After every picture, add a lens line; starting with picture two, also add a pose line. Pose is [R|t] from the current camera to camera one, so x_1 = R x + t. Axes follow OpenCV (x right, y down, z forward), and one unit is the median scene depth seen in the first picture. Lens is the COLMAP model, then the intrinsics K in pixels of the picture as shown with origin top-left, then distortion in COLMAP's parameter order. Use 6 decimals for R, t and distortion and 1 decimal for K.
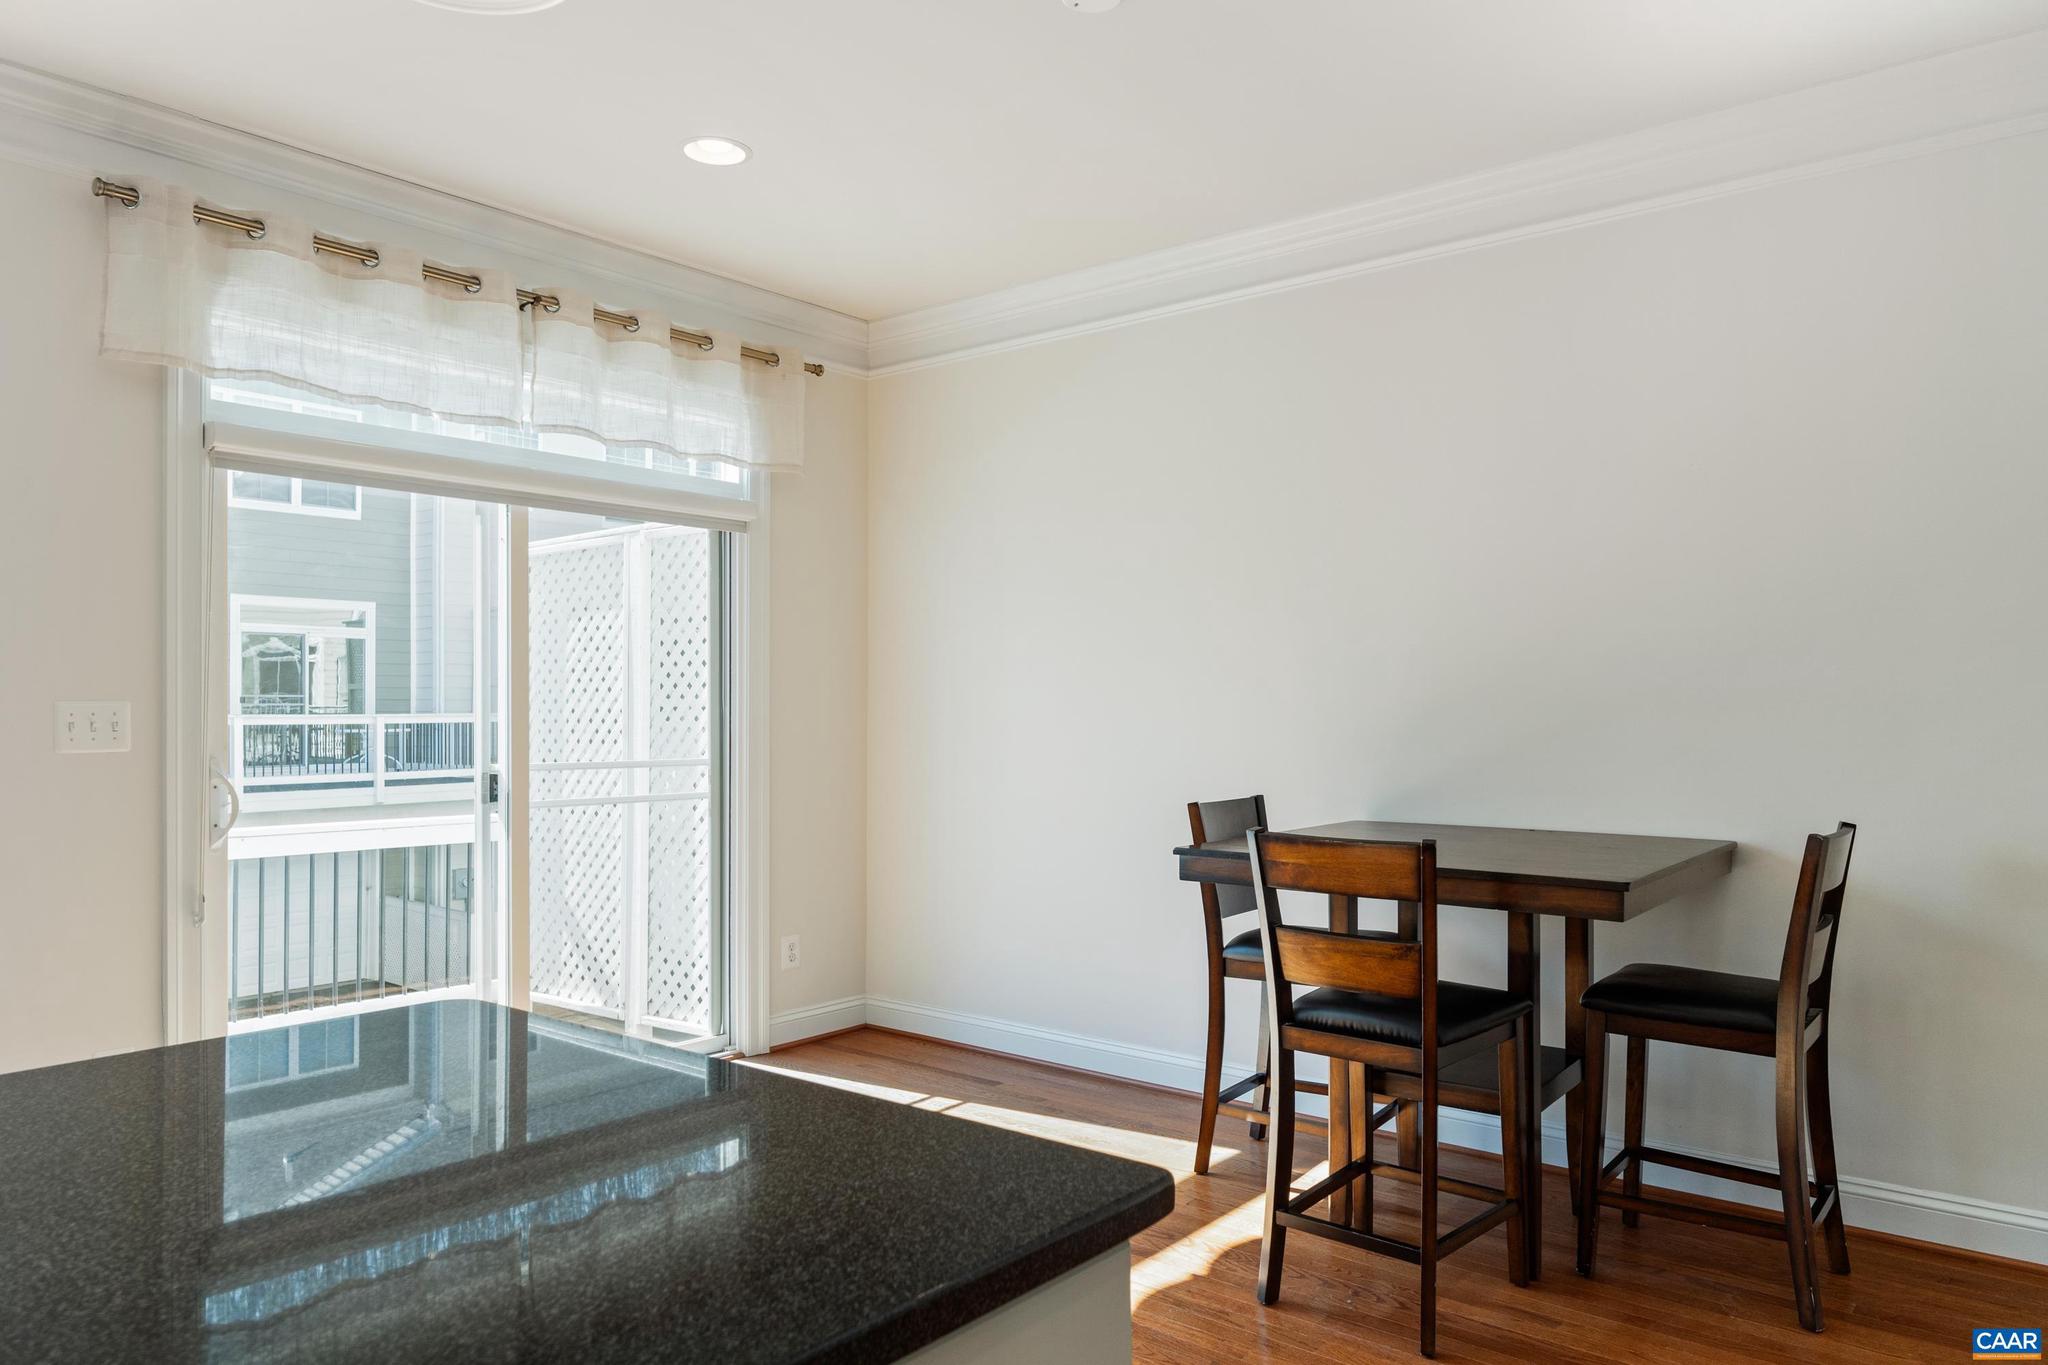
lens RADIAL K [[1326.1, 0, 1026.5], [0, 1326.1, 688.4], [0, 0, 1]] dist [-0.005822, -0.003391]
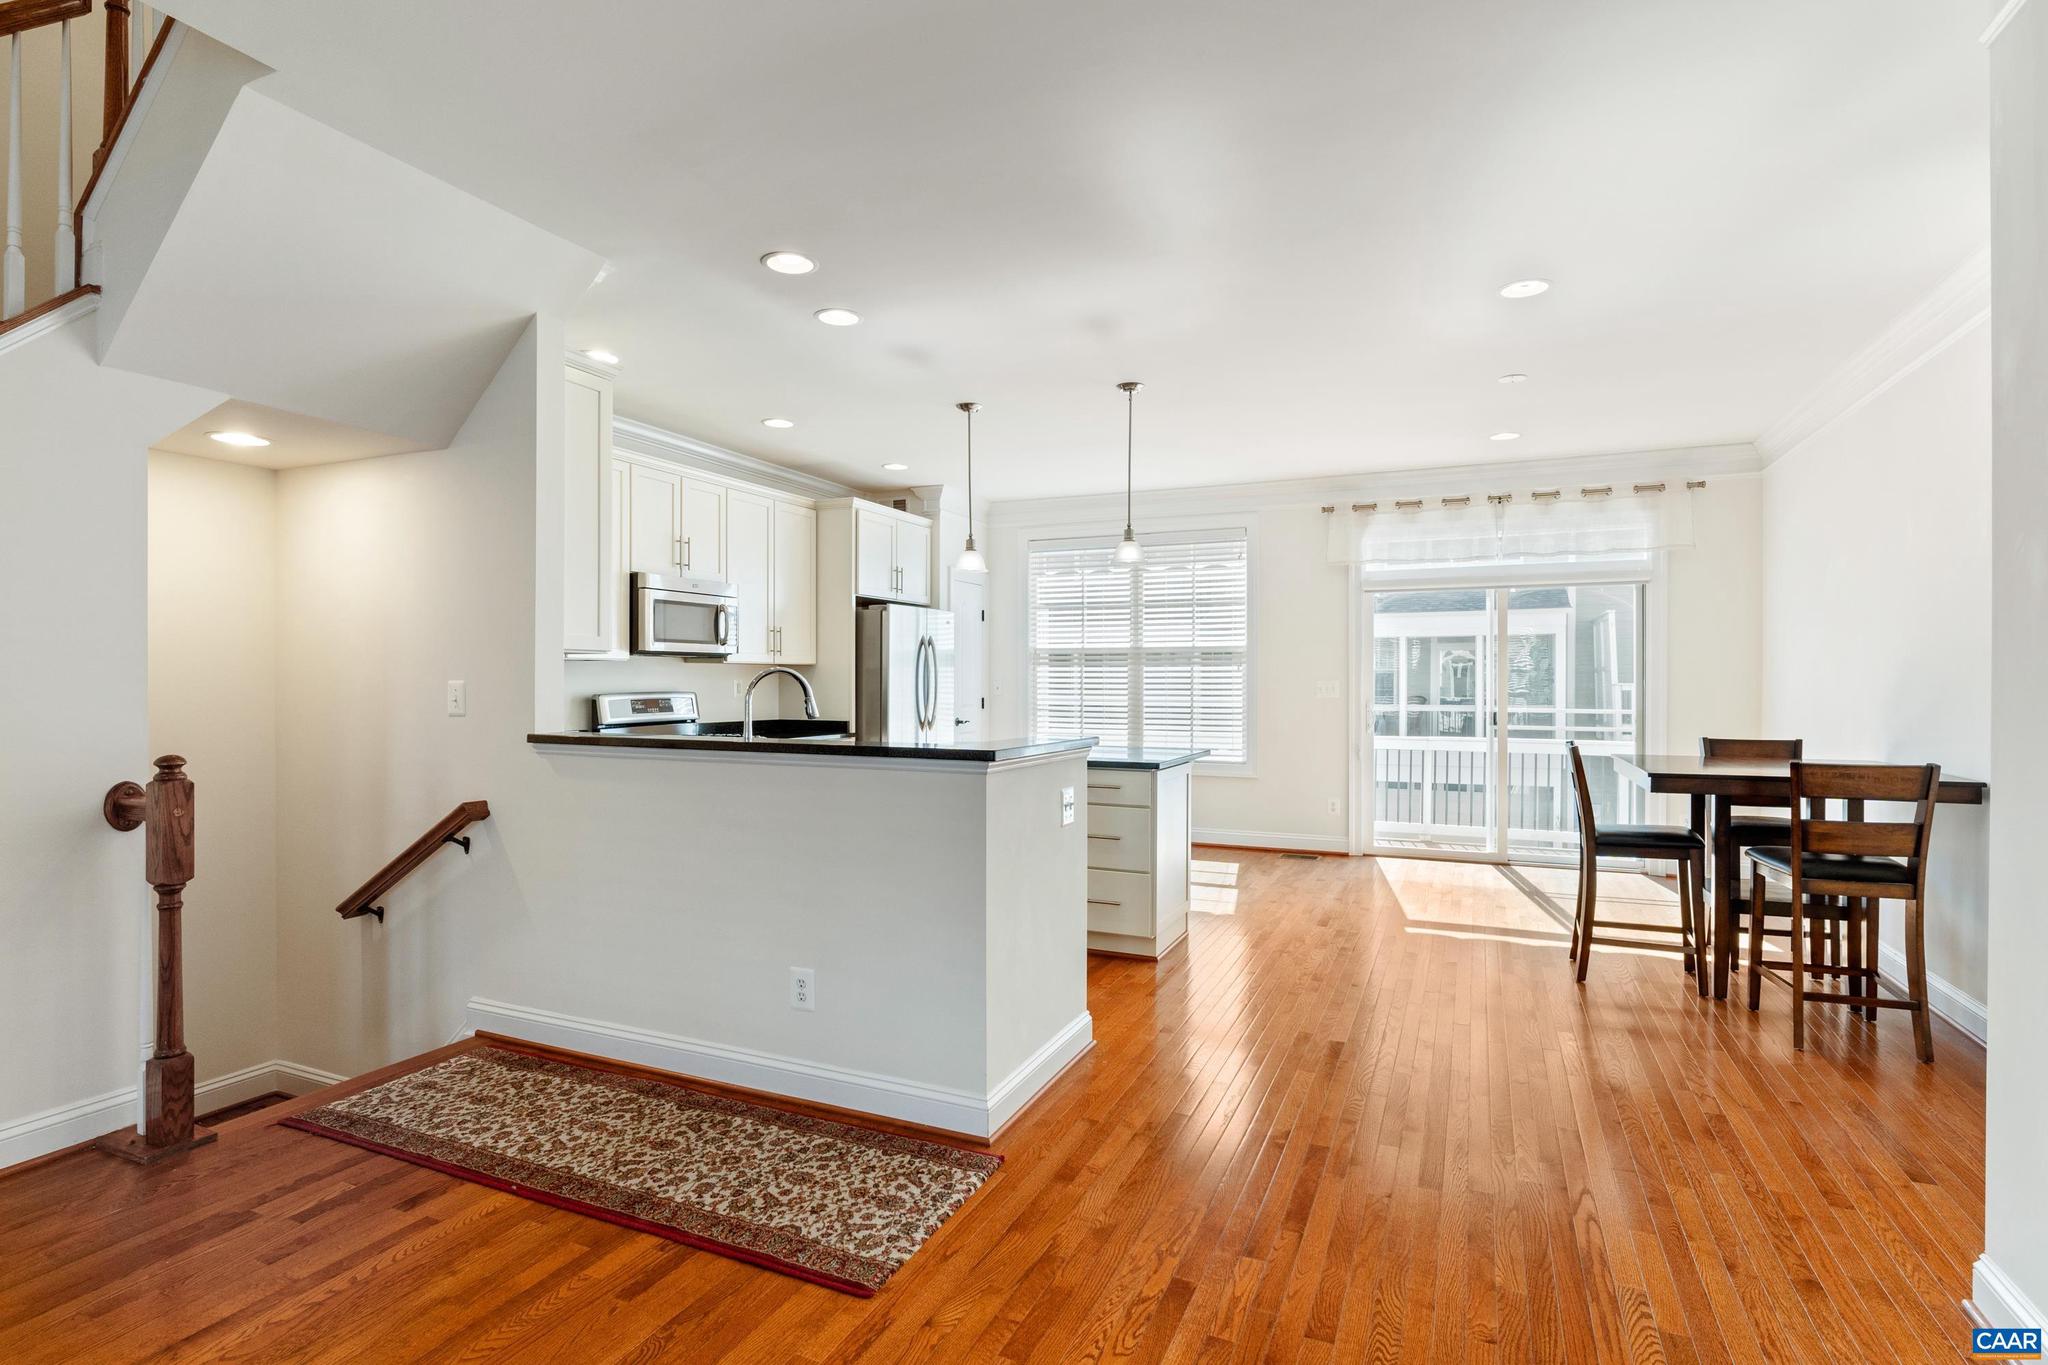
lens RADIAL K [[1001.1, 0, 1015.4], [0, 1001.1, 678.8], [0, 0, 1]] dist [-0.010230, 0.000396]
pose [[0.259787, -0.000514, -0.965666, 1.144118], [0.008858, 0.999959, 0.001851, -0.003805], [0.965625, -0.009035, 0.259781, -0.237555]]
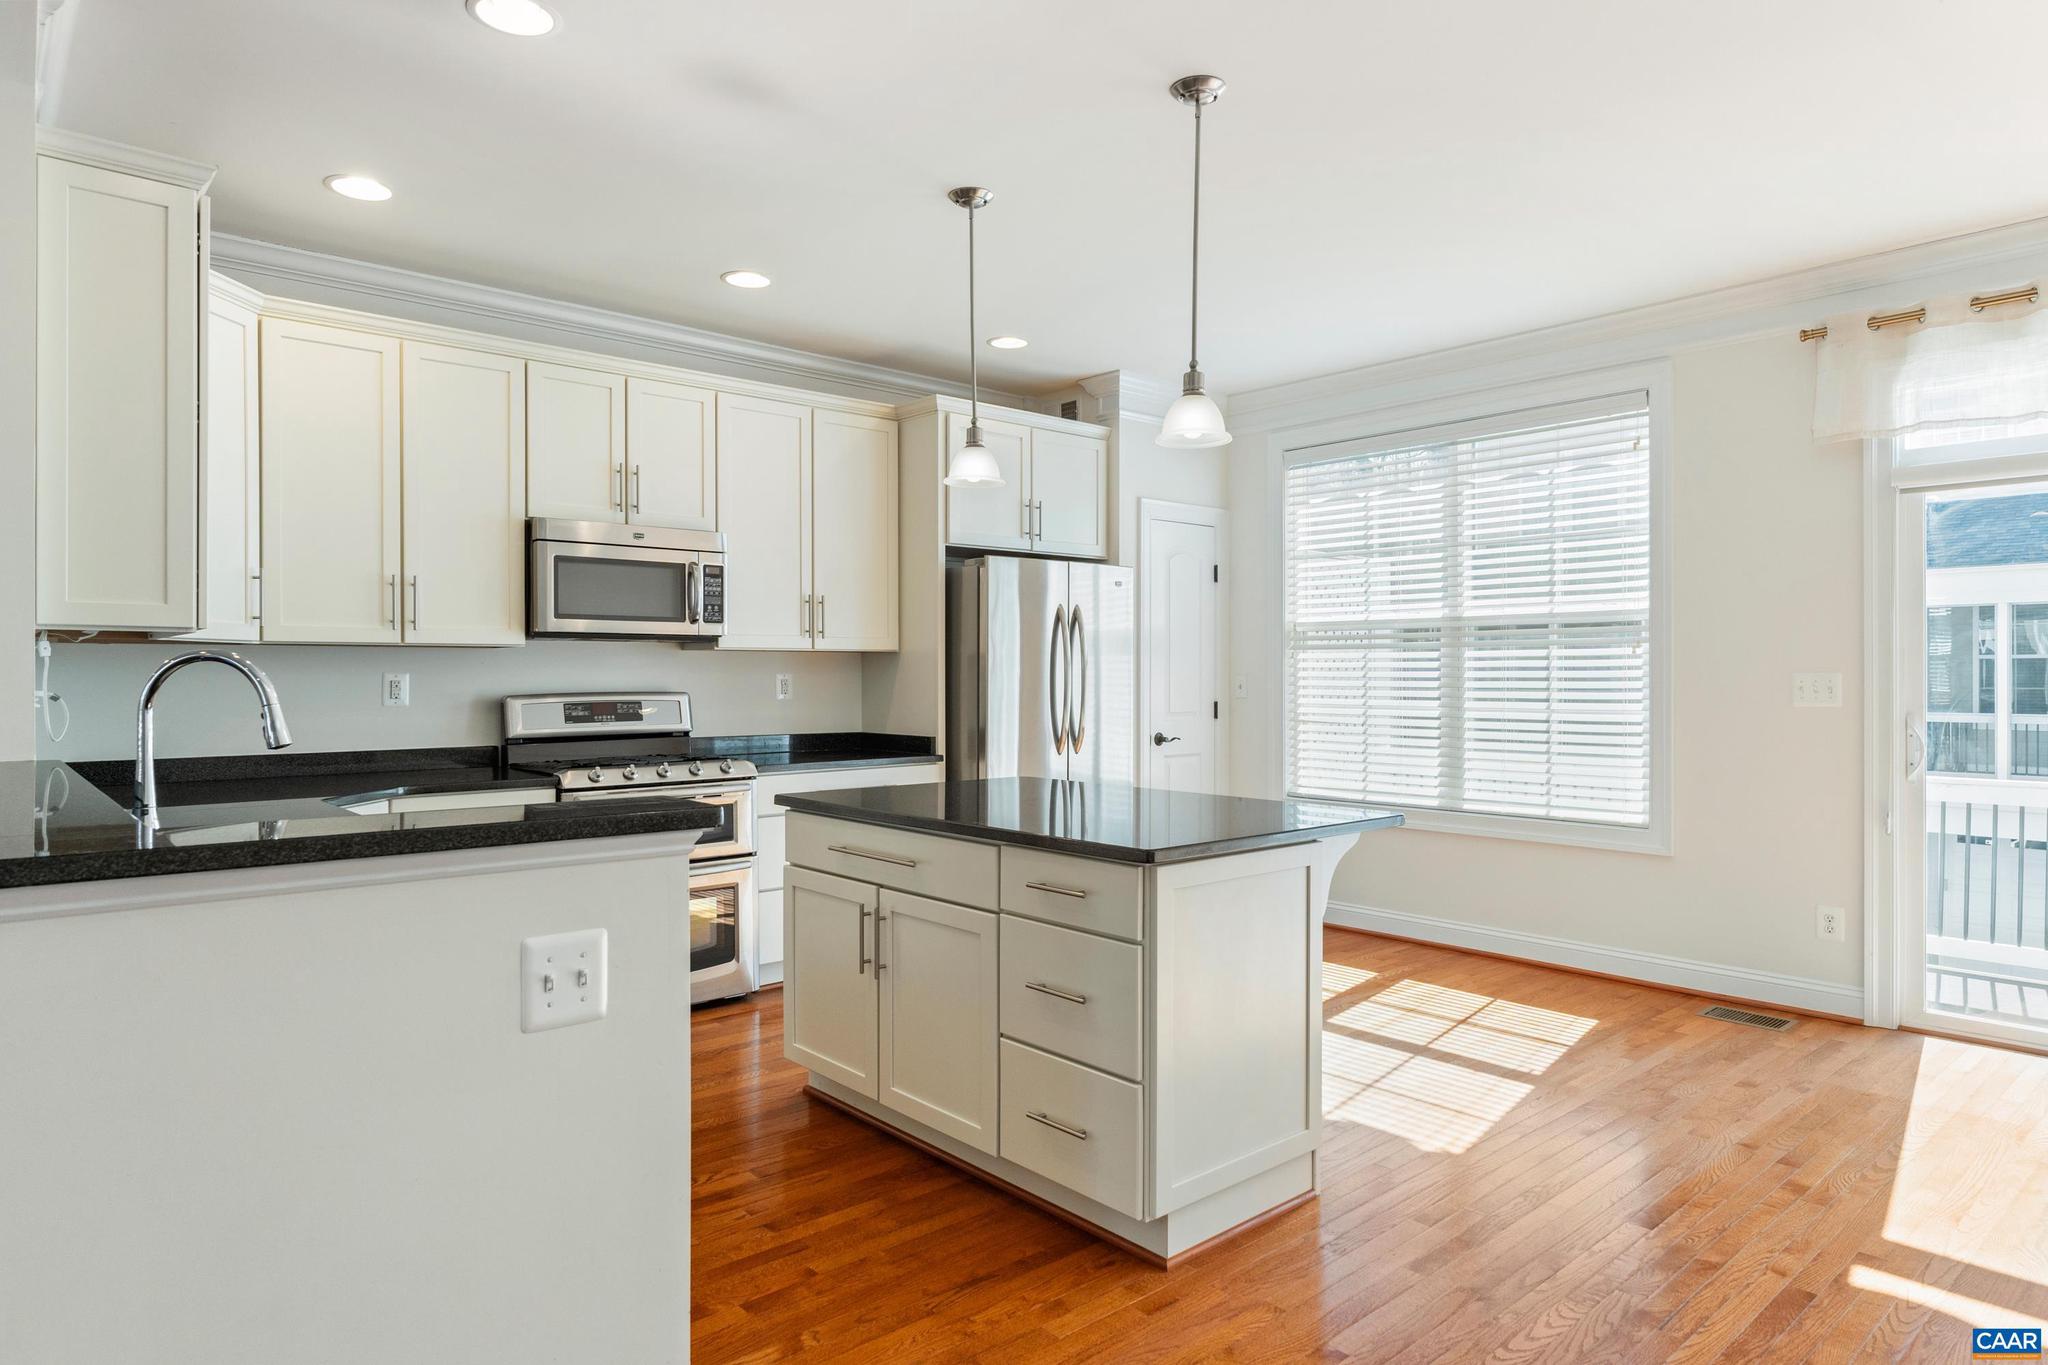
lens RADIAL K [[1192.3, 0, 1019.6], [0, 1192.3, 672.5], [0, 0, 1]] dist [-0.009456, 0.003864]
pose [[-0.157835, -0.002002, -0.987463, 0.691752], [0.011744, 0.999923, -0.003905, 0.003925], [0.987396, -0.012213, -0.157800, 0.276048]]
